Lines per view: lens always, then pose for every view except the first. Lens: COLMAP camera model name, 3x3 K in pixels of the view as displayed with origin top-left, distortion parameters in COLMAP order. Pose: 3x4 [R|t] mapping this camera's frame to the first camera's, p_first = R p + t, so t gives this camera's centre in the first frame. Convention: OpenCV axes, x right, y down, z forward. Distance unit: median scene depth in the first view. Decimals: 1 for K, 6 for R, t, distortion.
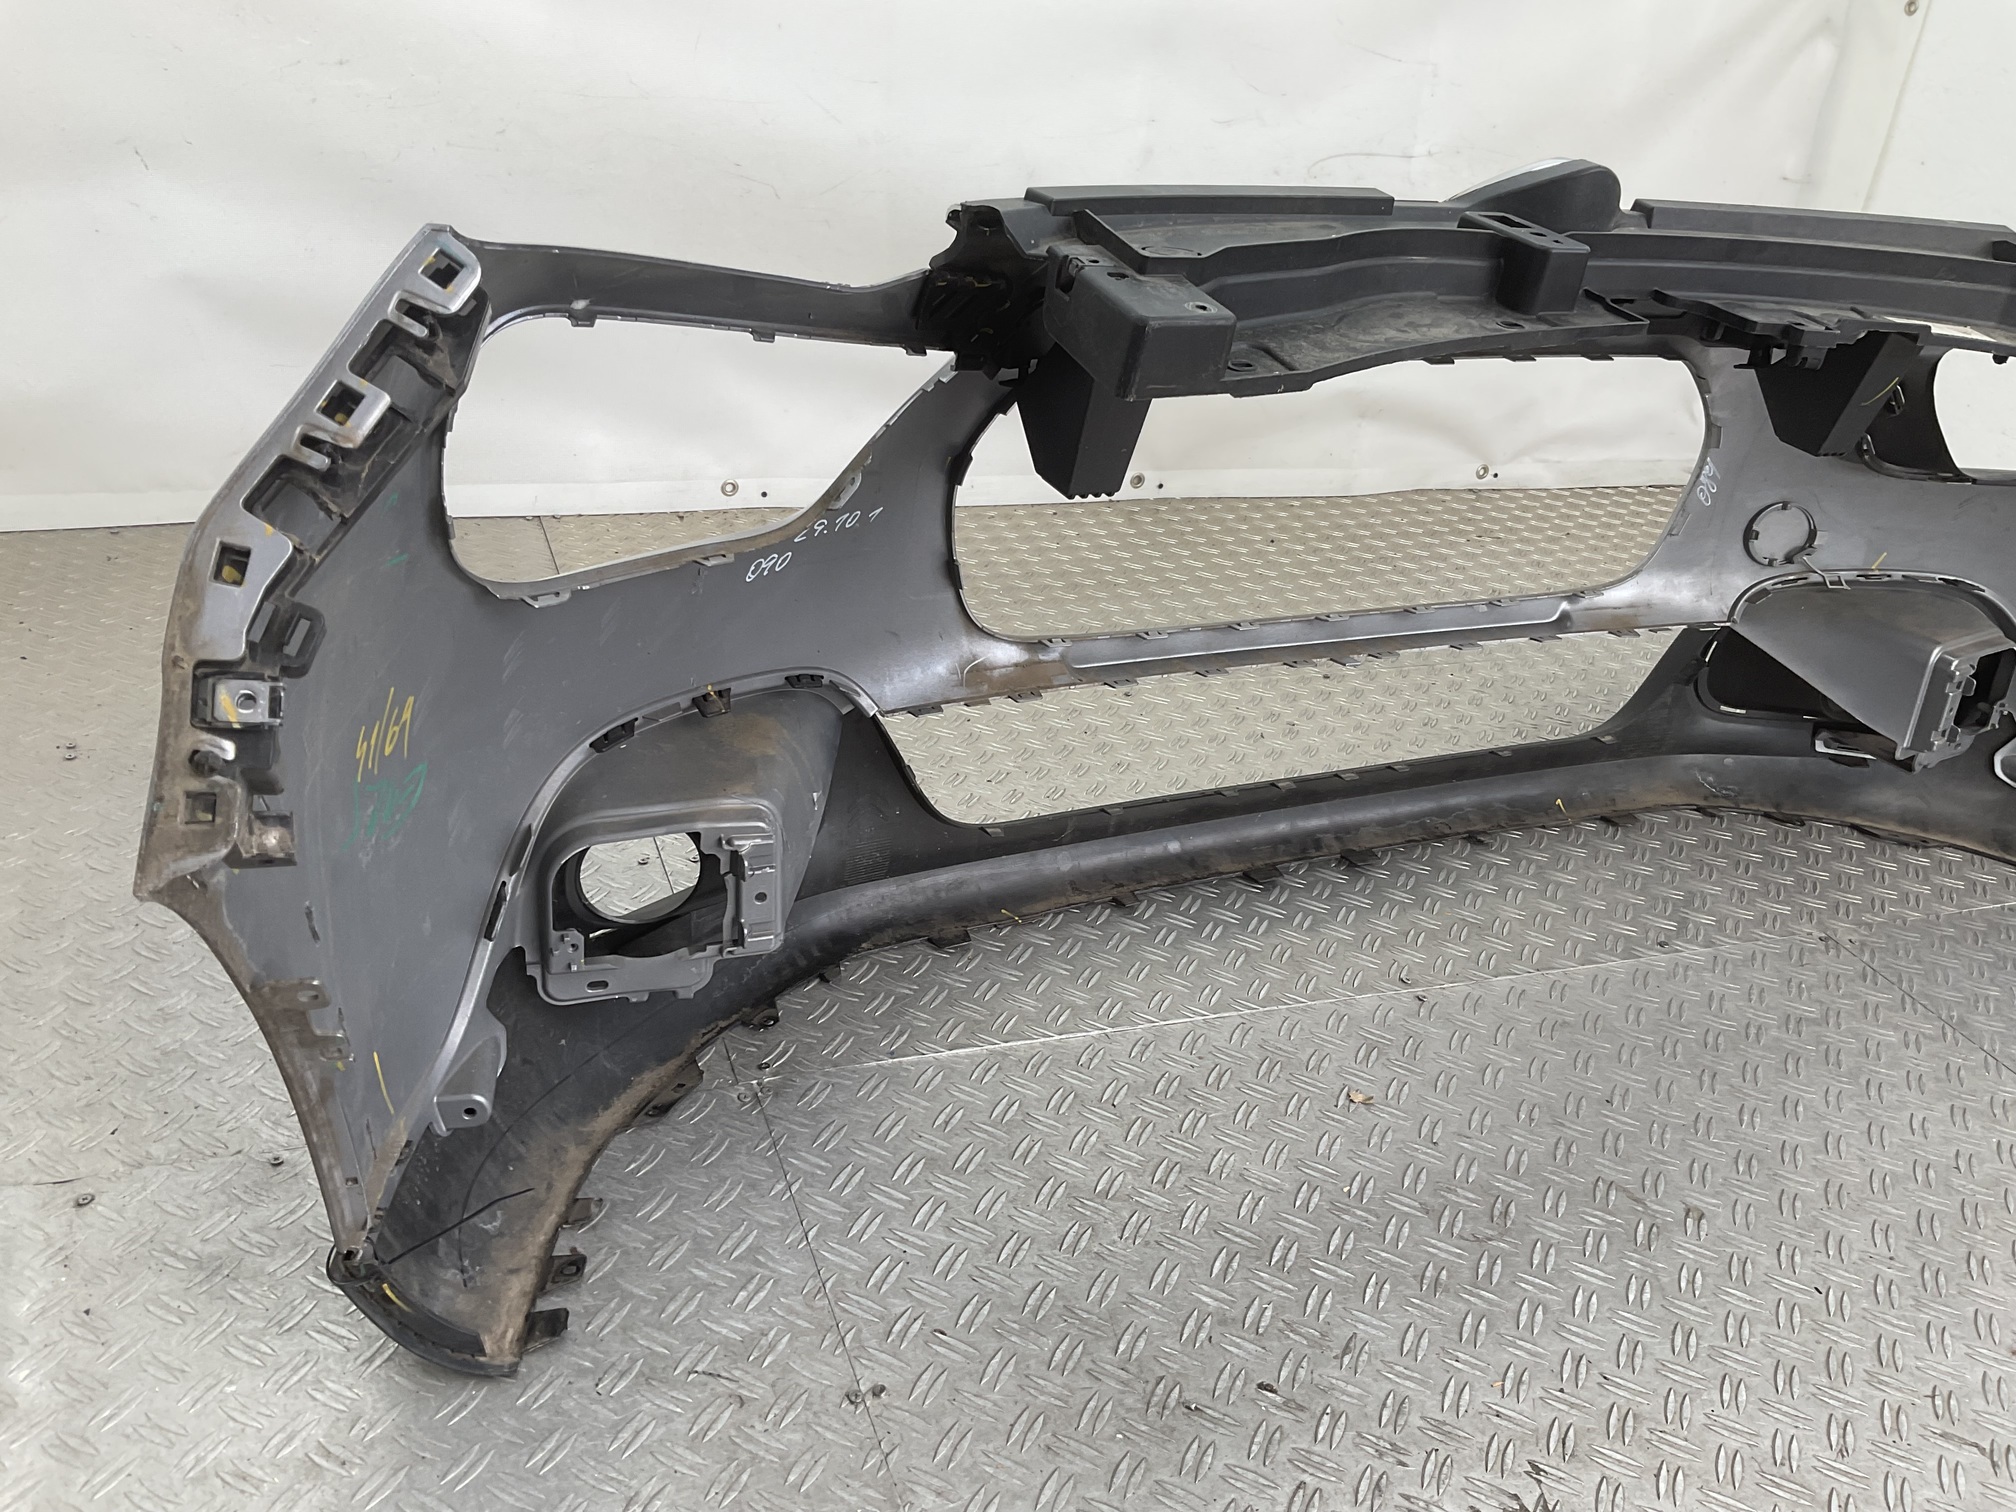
lens RADIAL K [[1670.6, 0, 1008.0], [0, 1670.6, 756.0], [0, 0, 1]] dist [0.127926, -0.235352]
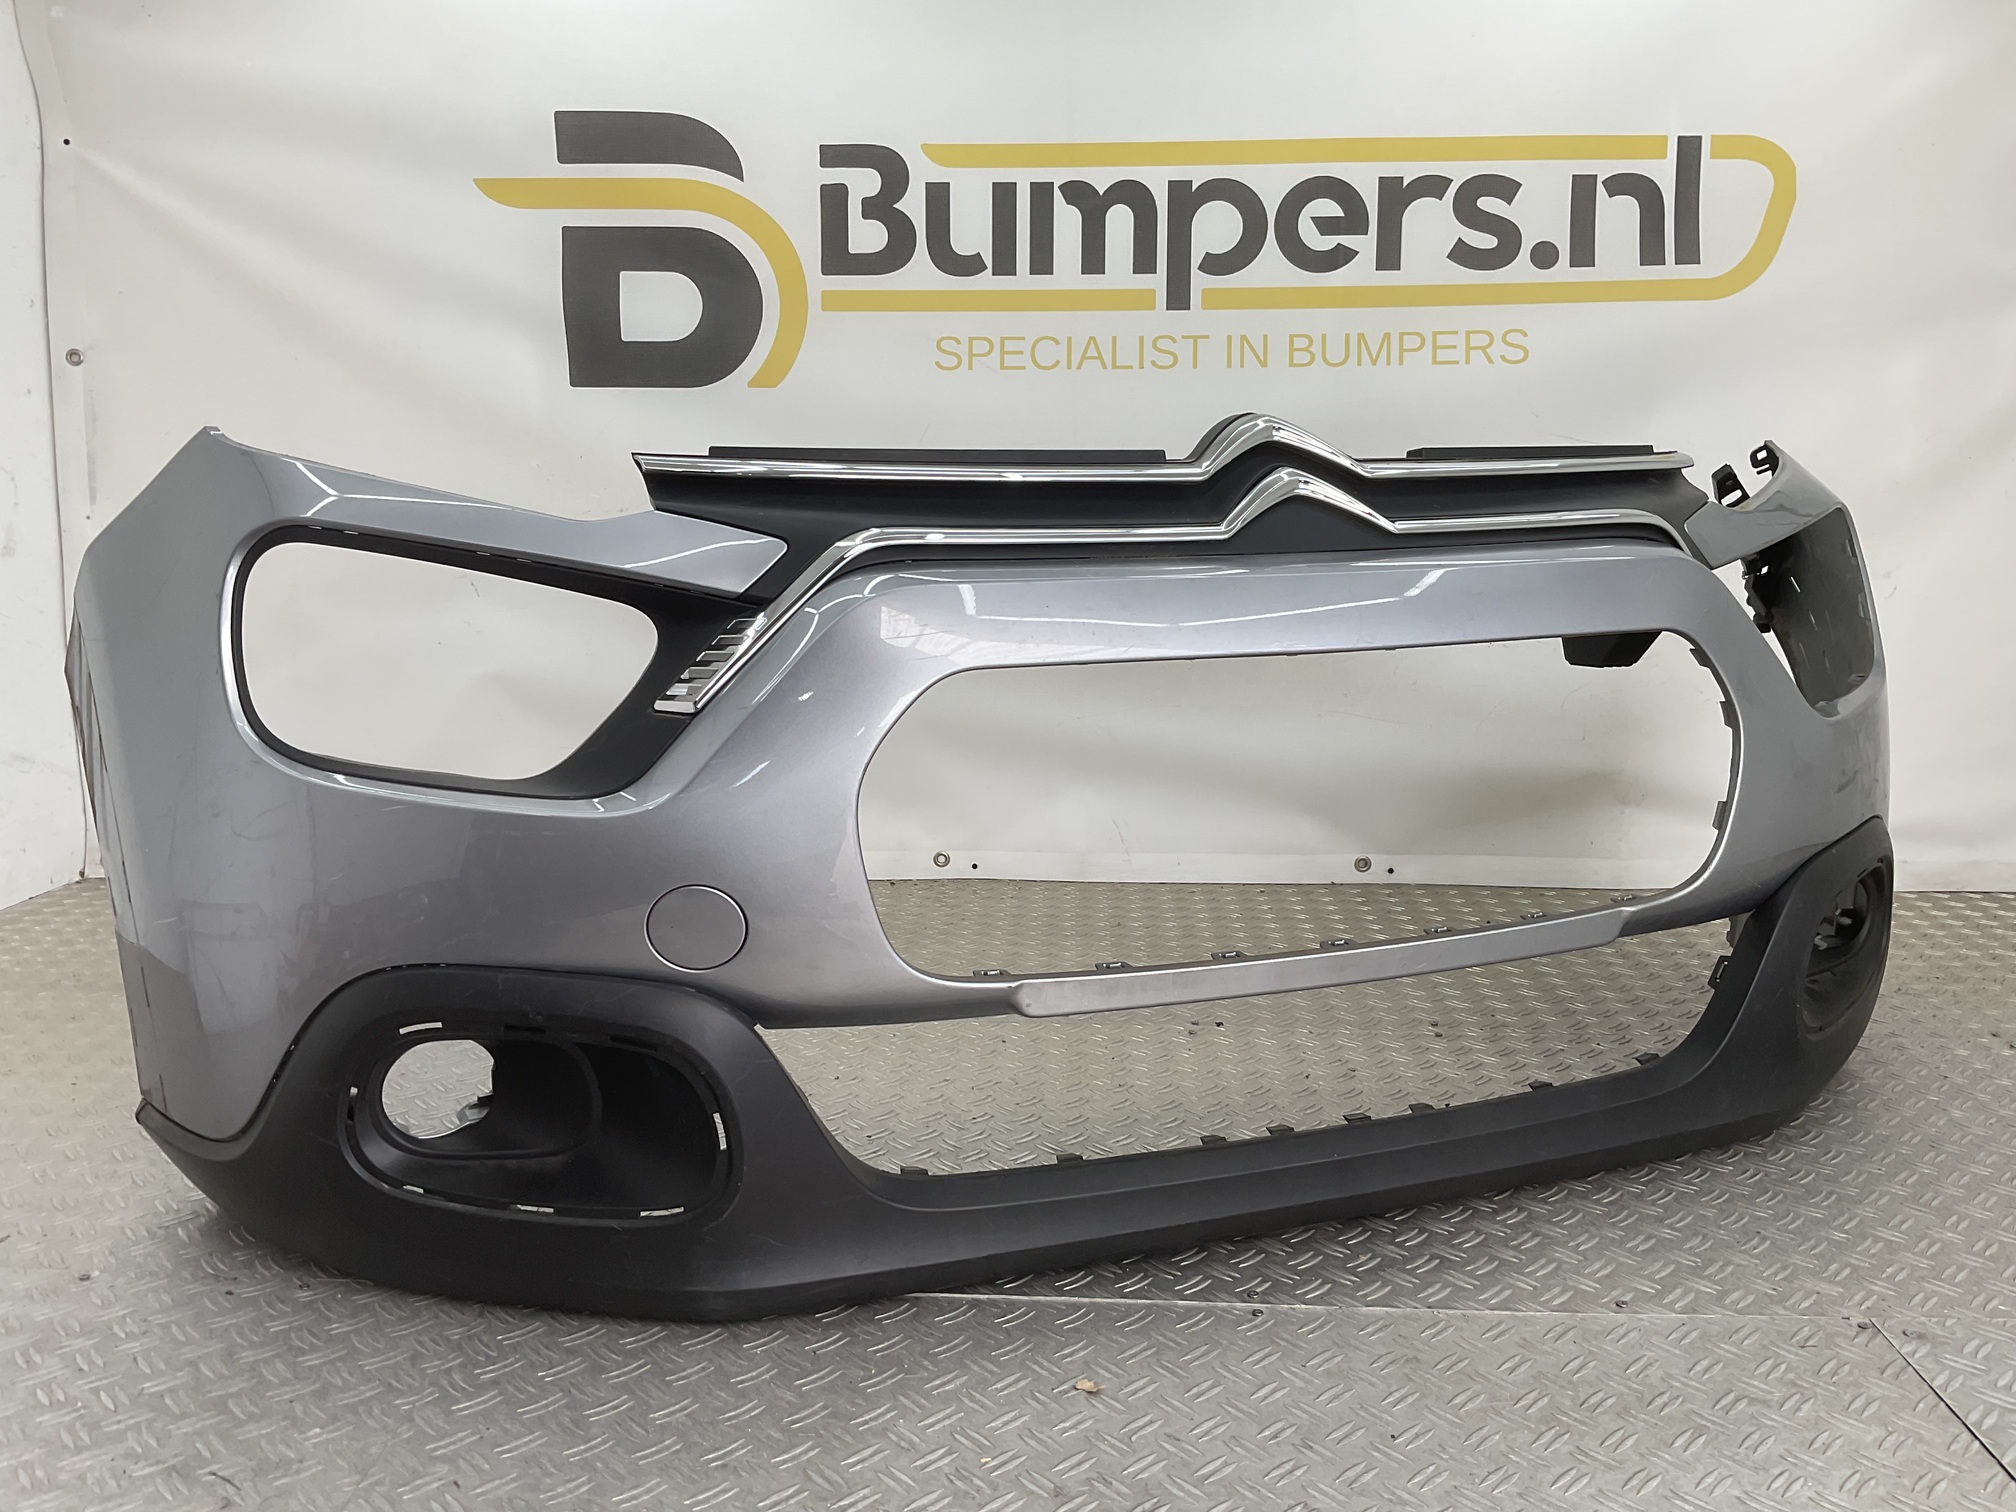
lens RADIAL K [[1670.6, 0, 1008.0], [0, 1670.6, 756.0], [0, 0, 1]] dist [0.127926, -0.235352]
pose [[0.917796, -0.029001, -0.395992, 0.550878], [-0.096445, 0.951176, -0.293193, 0.161189], [0.385161, 0.307282, 0.870189, 0.118285]]
